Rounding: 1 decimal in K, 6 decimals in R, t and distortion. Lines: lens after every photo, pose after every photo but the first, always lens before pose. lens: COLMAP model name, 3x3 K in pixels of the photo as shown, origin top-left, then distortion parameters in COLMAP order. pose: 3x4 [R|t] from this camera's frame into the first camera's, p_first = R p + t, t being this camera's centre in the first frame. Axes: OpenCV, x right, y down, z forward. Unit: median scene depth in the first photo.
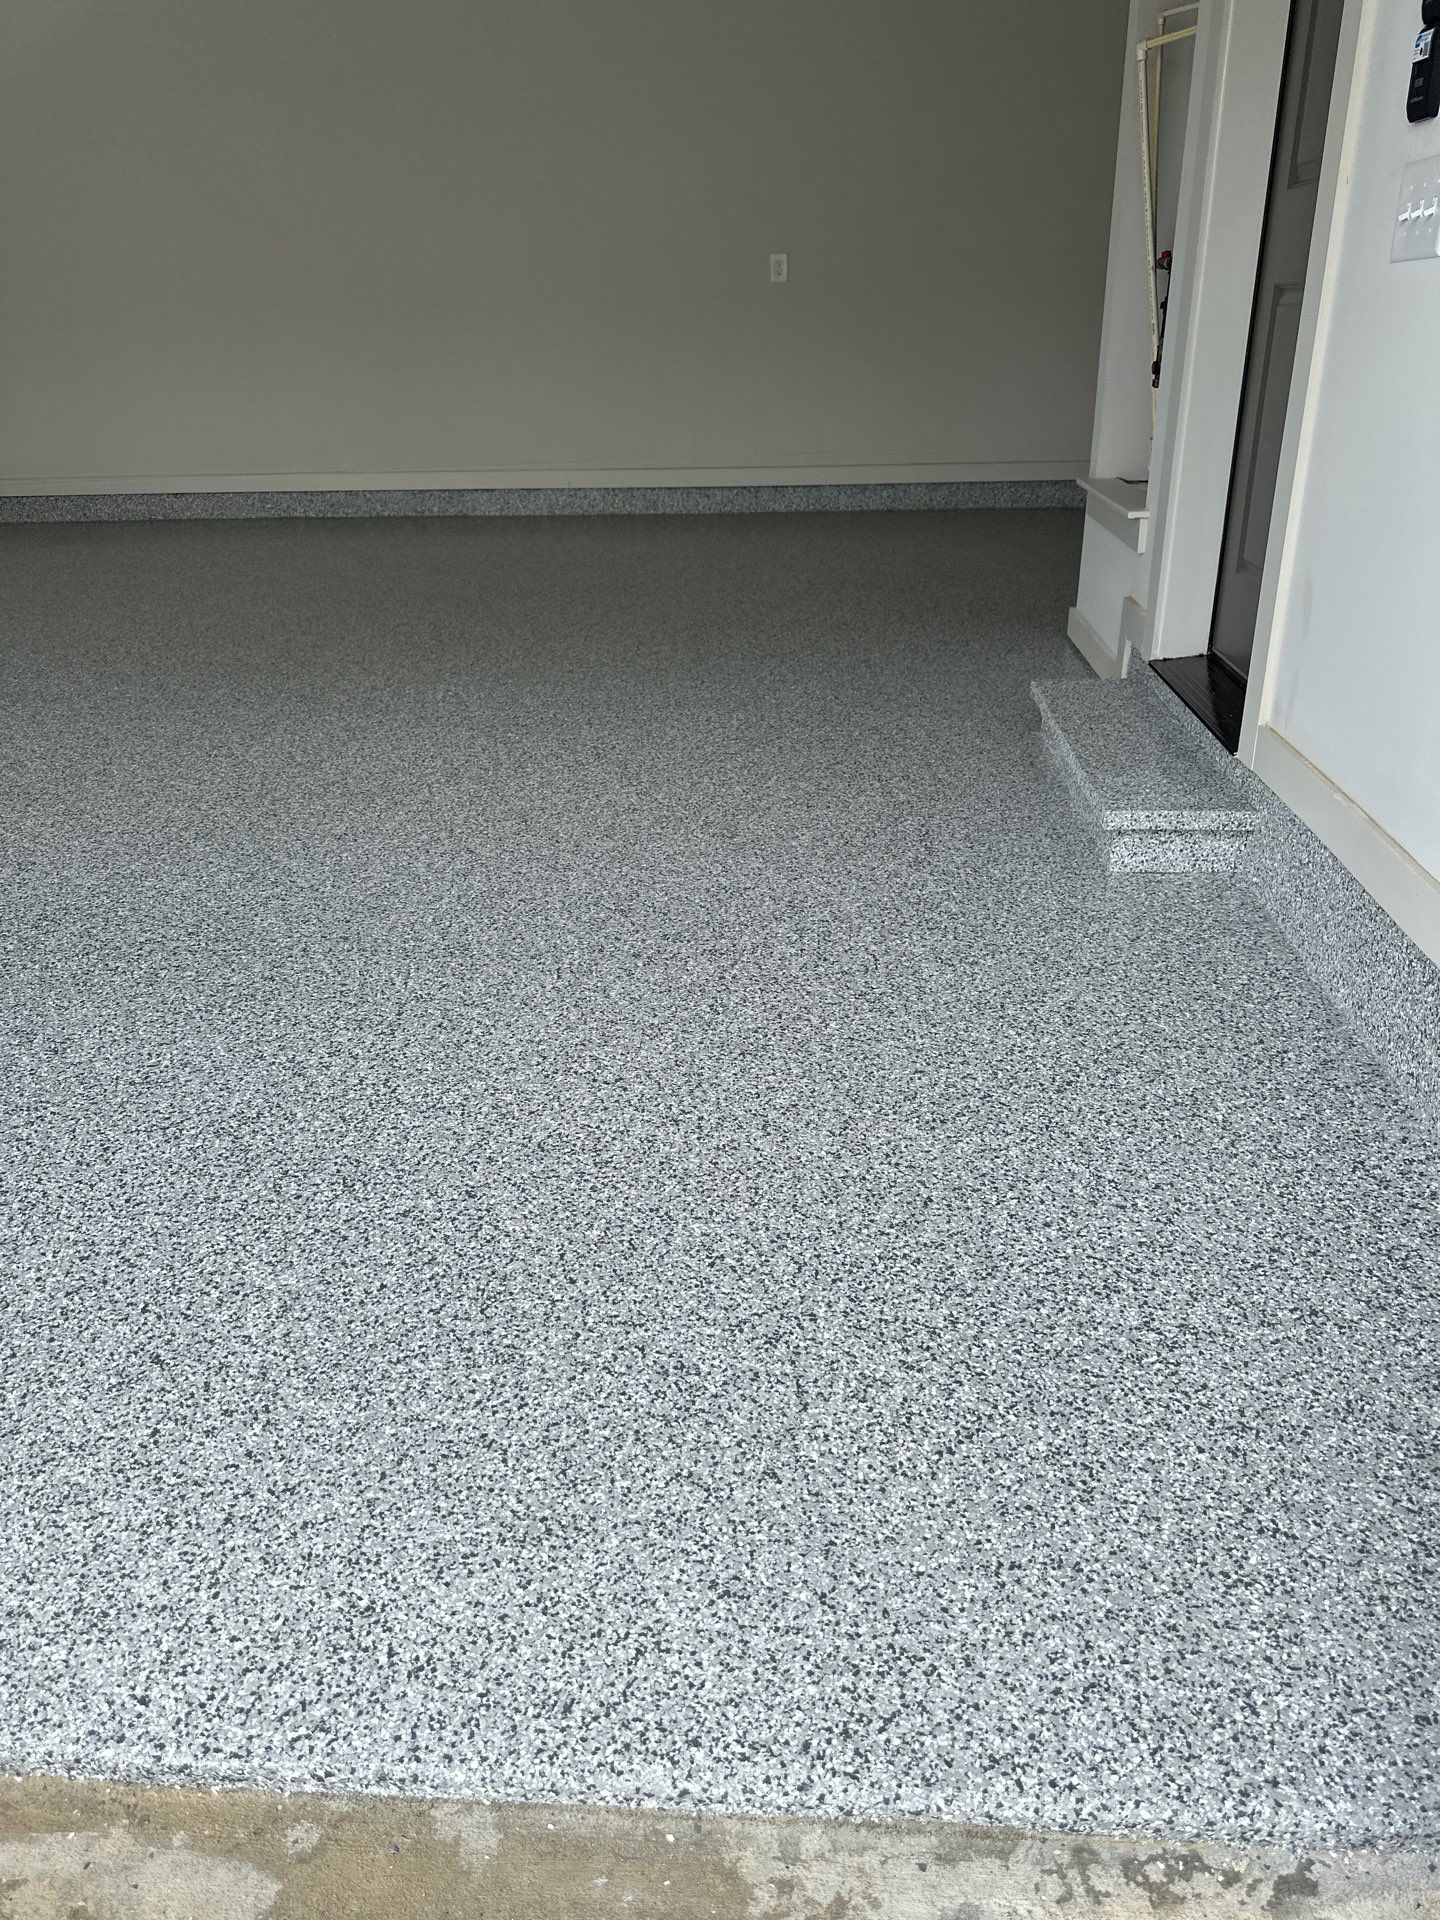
lens RADIAL K [[1318.8, 0, 712.9], [0, 1318.8, 963.9], [0, 0, 1]] dist [0.191855, -0.400400]
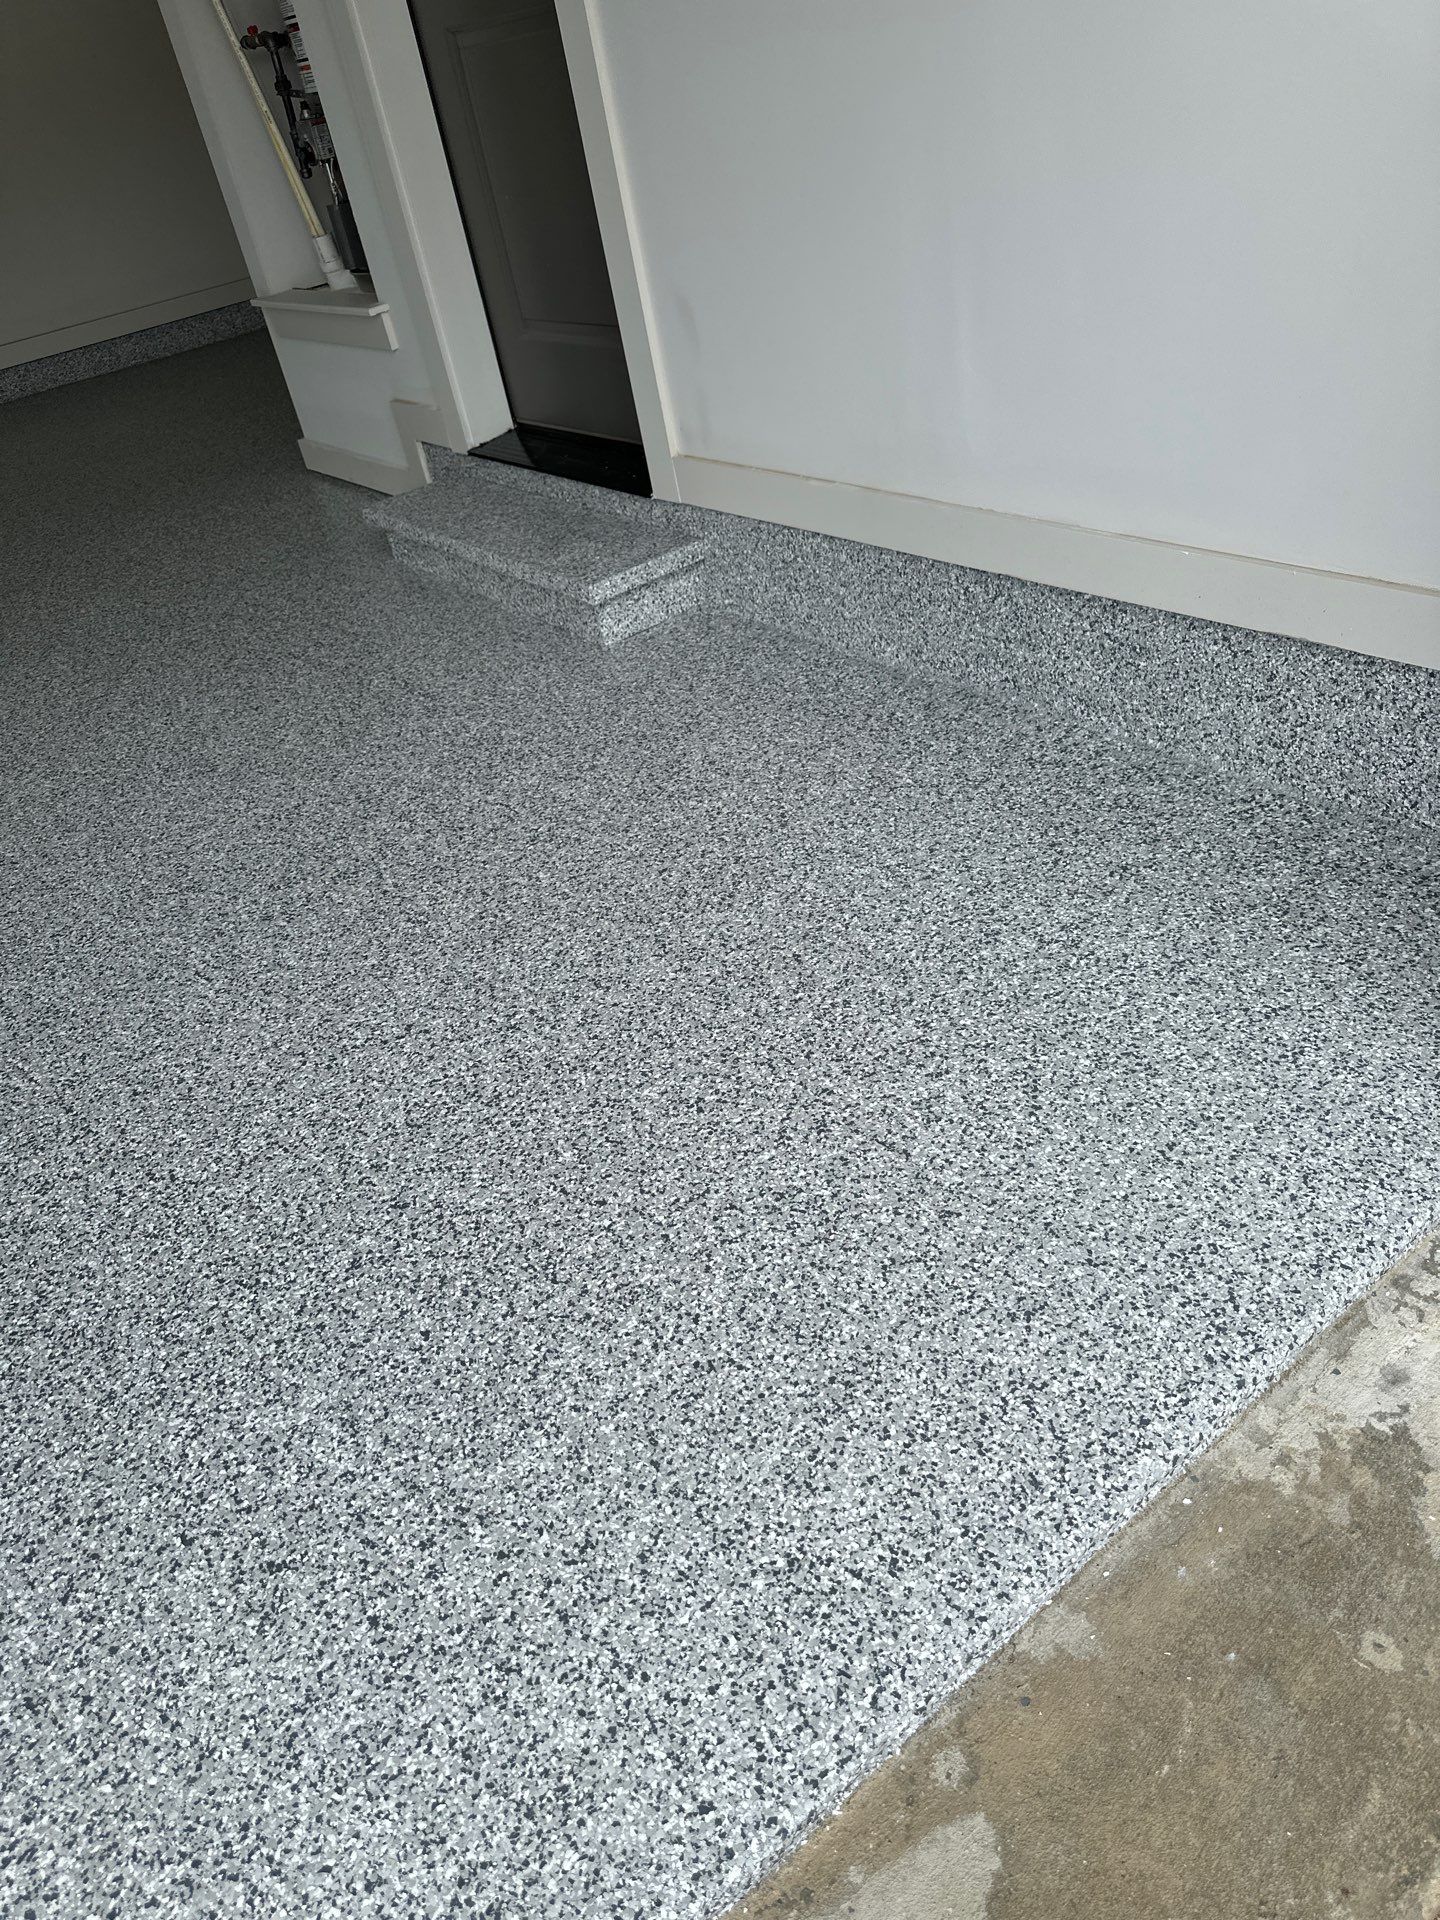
lens RADIAL K [[1318.8, 0, 712.9], [0, 1318.8, 963.9], [0, 0, 1]] dist [0.191855, -0.400400]
pose [[0.745492, -0.470269, 0.472322, -0.454155], [0.420698, 0.881647, 0.213804, -0.075668], [-0.516967, 0.039315, 0.855102, 0.207227]]
